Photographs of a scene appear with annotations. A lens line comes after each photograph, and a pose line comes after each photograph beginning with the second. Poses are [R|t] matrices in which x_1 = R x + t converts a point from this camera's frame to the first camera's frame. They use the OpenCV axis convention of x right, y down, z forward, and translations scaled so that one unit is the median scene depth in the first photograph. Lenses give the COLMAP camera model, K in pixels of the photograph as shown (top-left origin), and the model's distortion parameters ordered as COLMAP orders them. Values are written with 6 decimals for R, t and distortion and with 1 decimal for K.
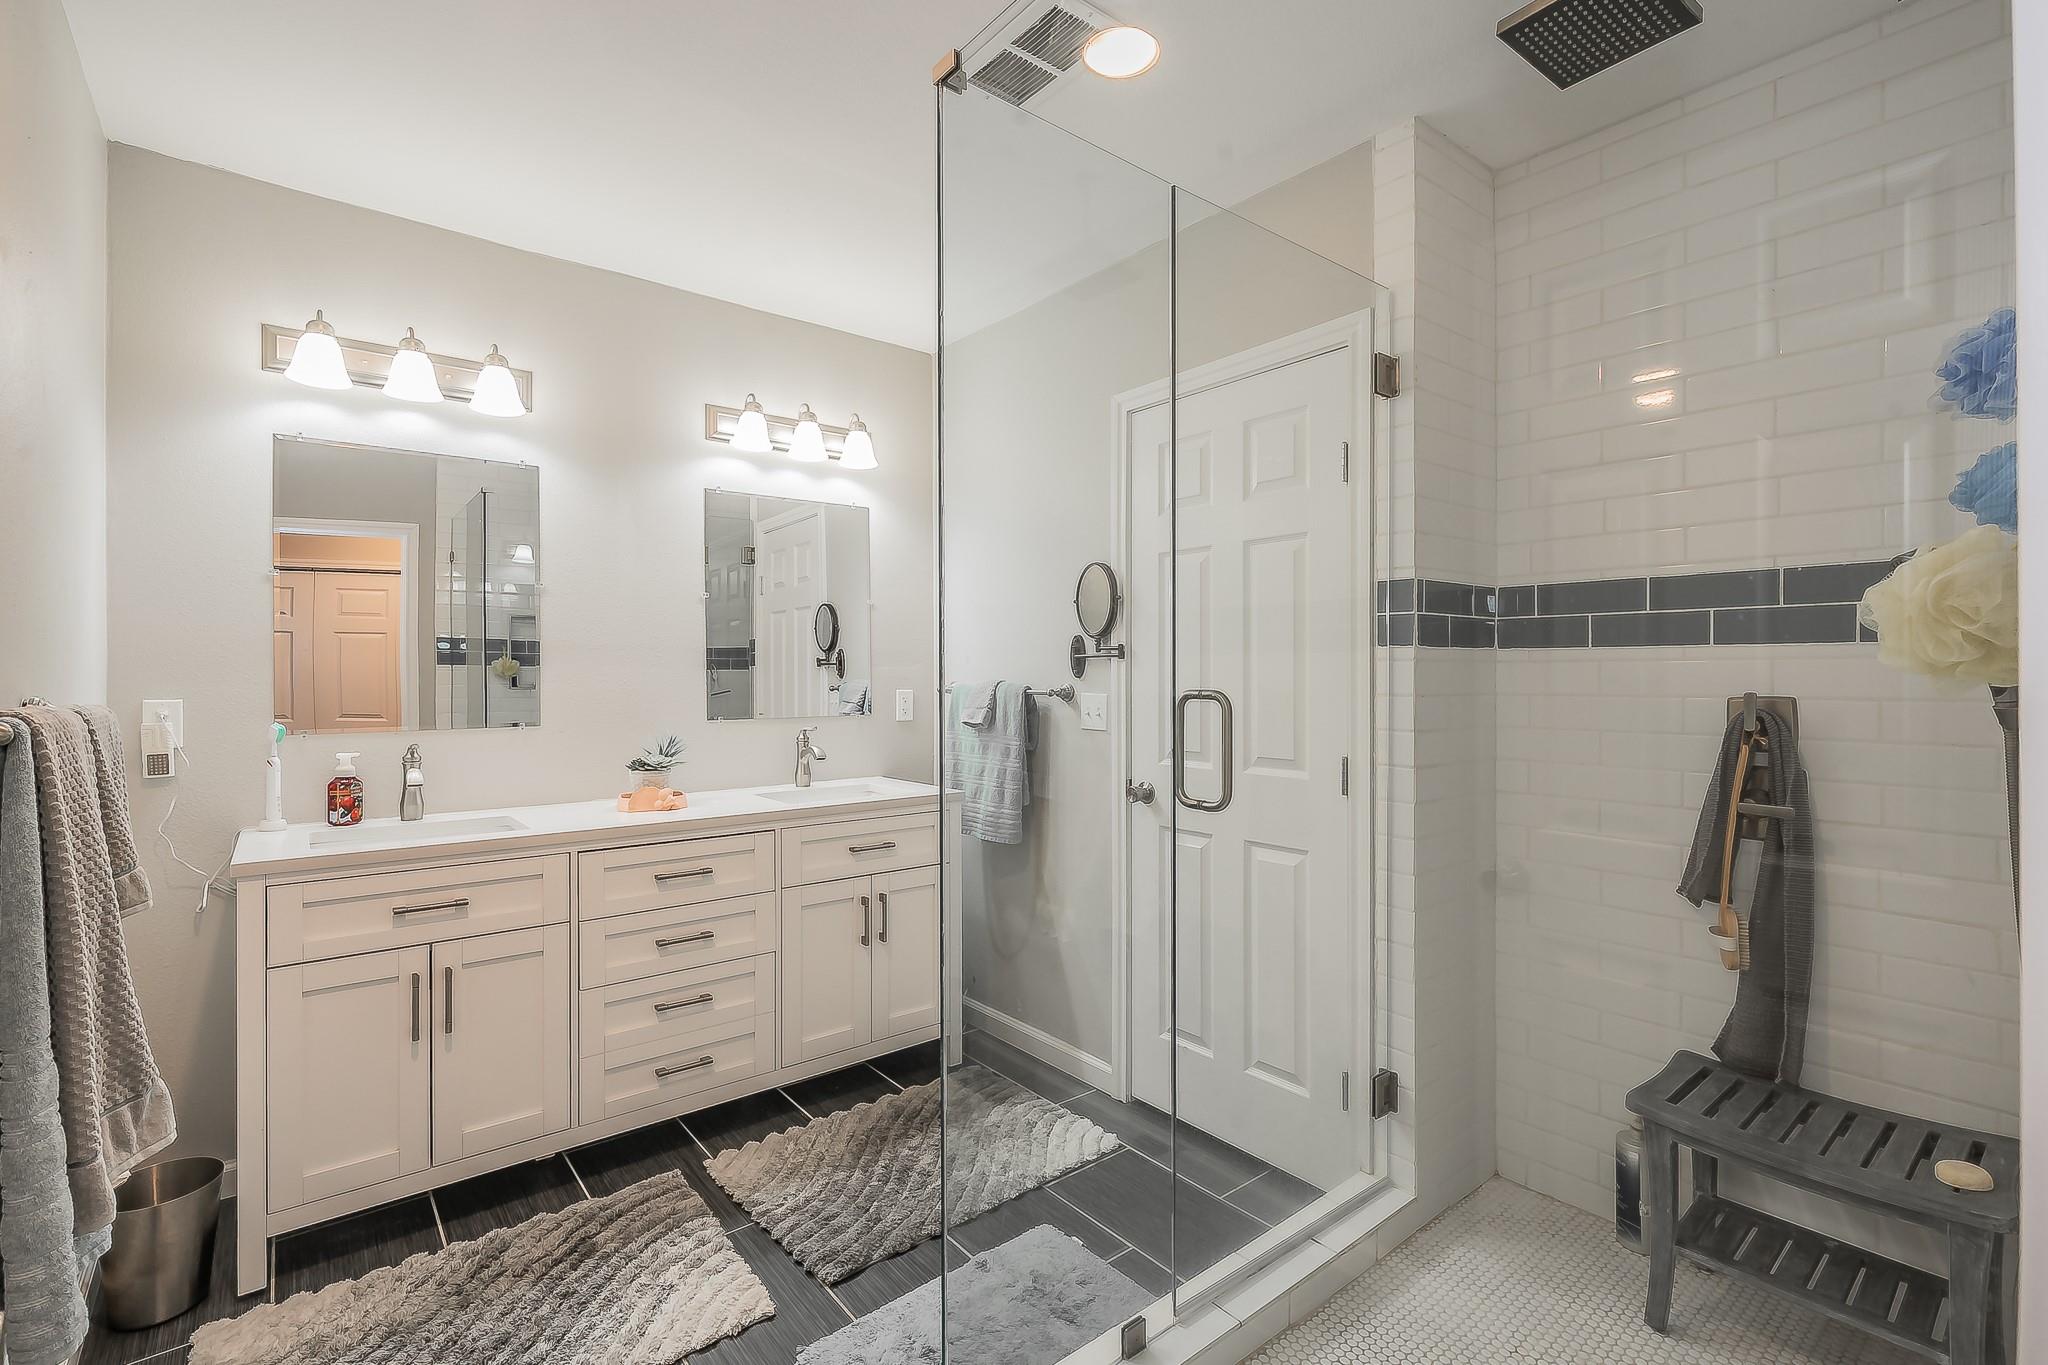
lens RADIAL K [[956.4, 0, 1016.7], [0, 956.4, 669.4], [0, 0, 1]] dist [0.001030, 0.000386]
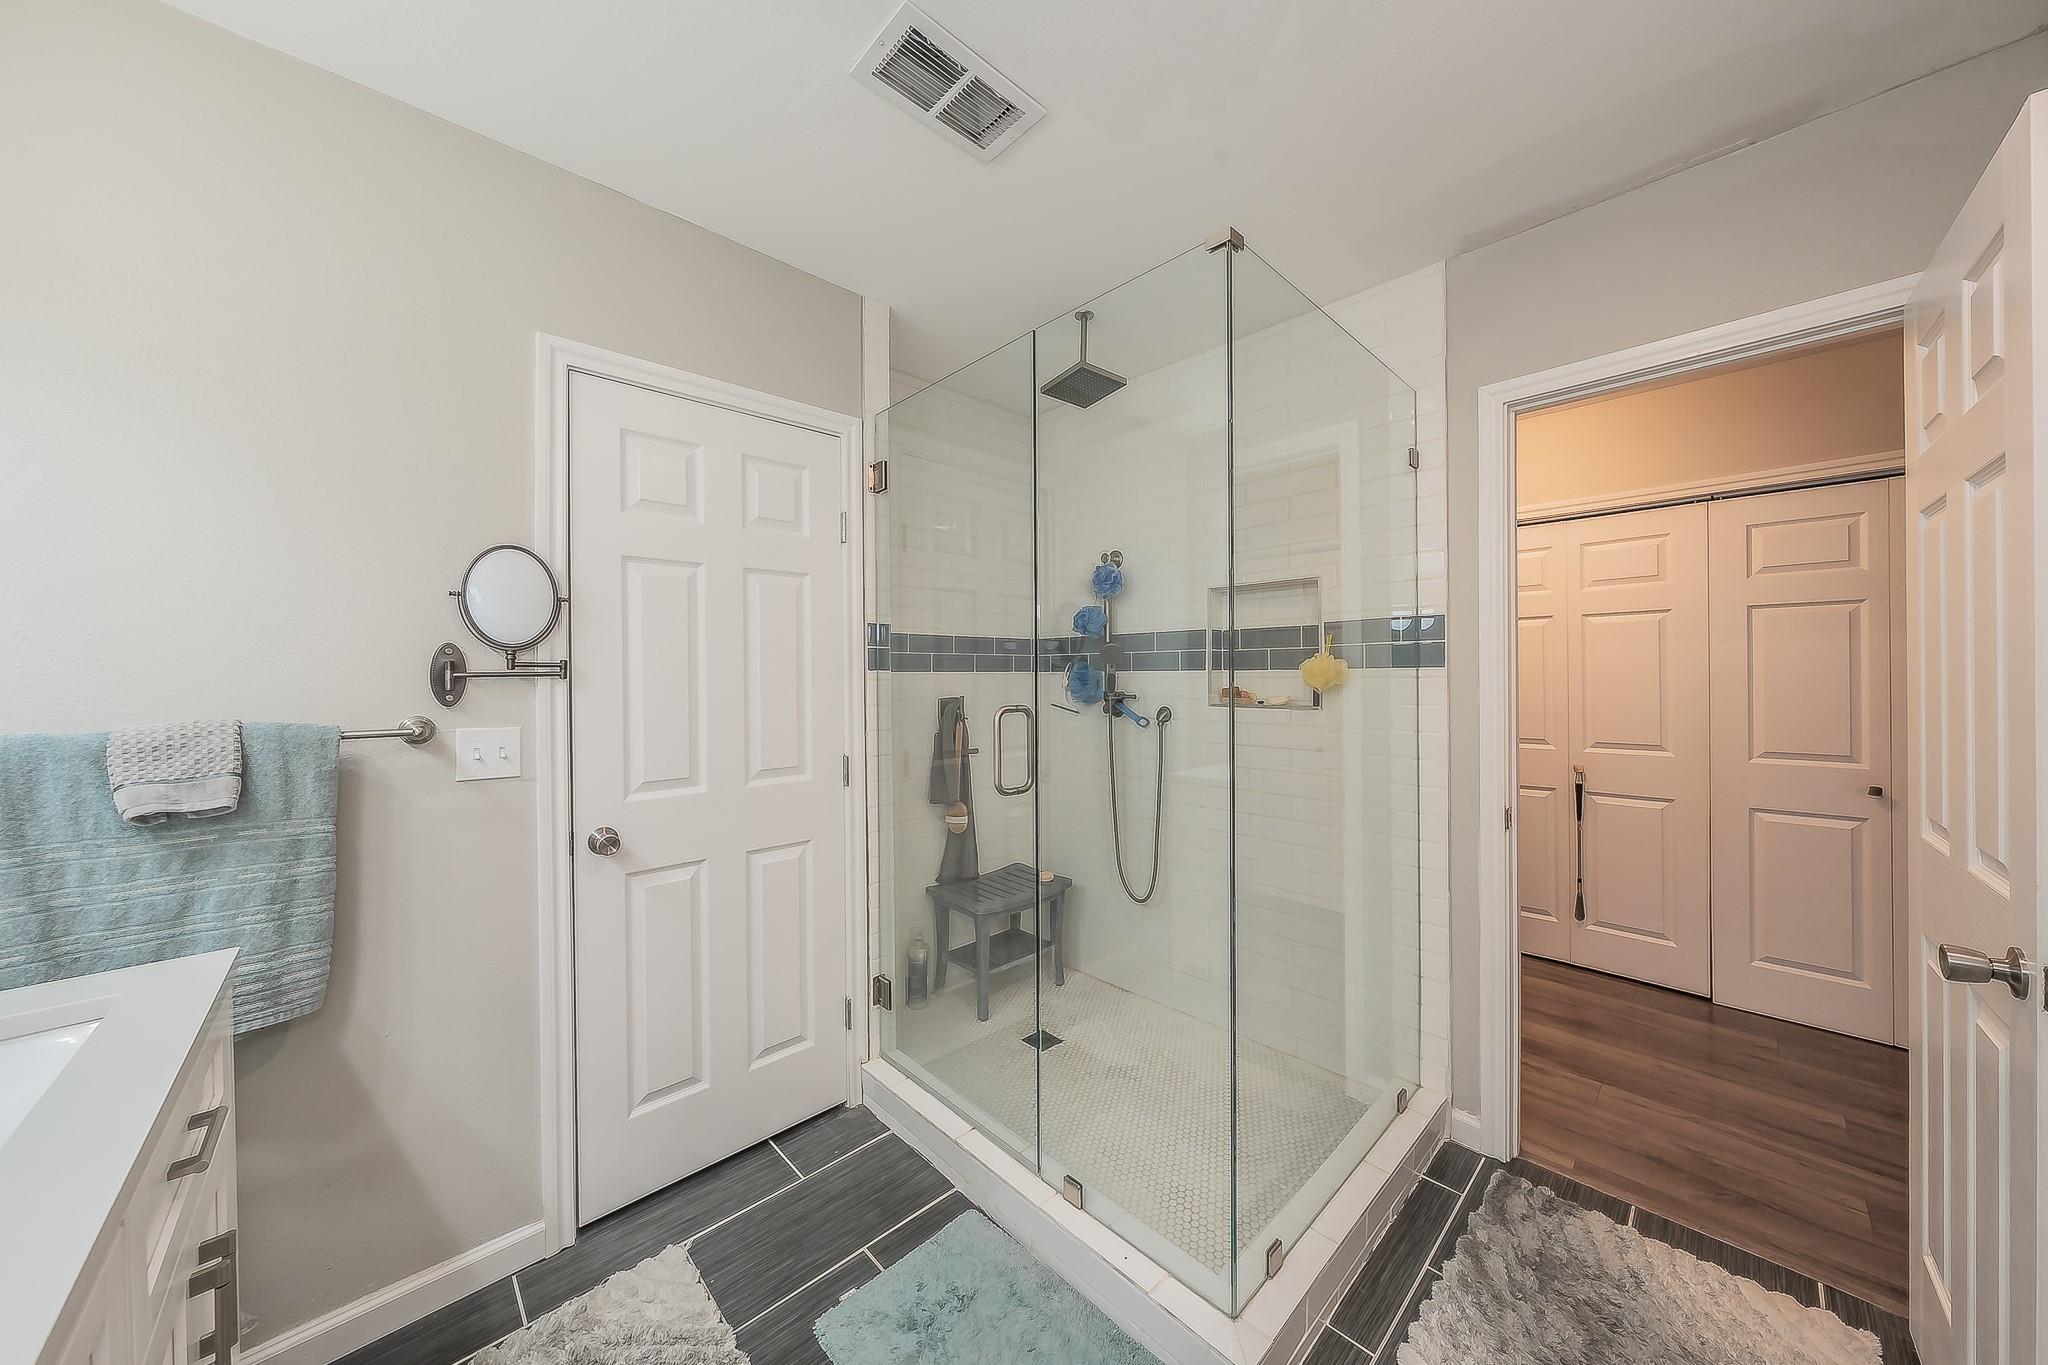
lens RADIAL K [[694.6, 0, 1013.2], [0, 694.6, 678.5], [0, 0, 1]] dist [-0.006163, -0.000094]
pose [[-0.091438, 0.002935, 0.995806, -0.486407], [0.014376, 0.999895, -0.001627, -0.005583], [-0.995707, 0.014167, -0.091471, 0.686751]]
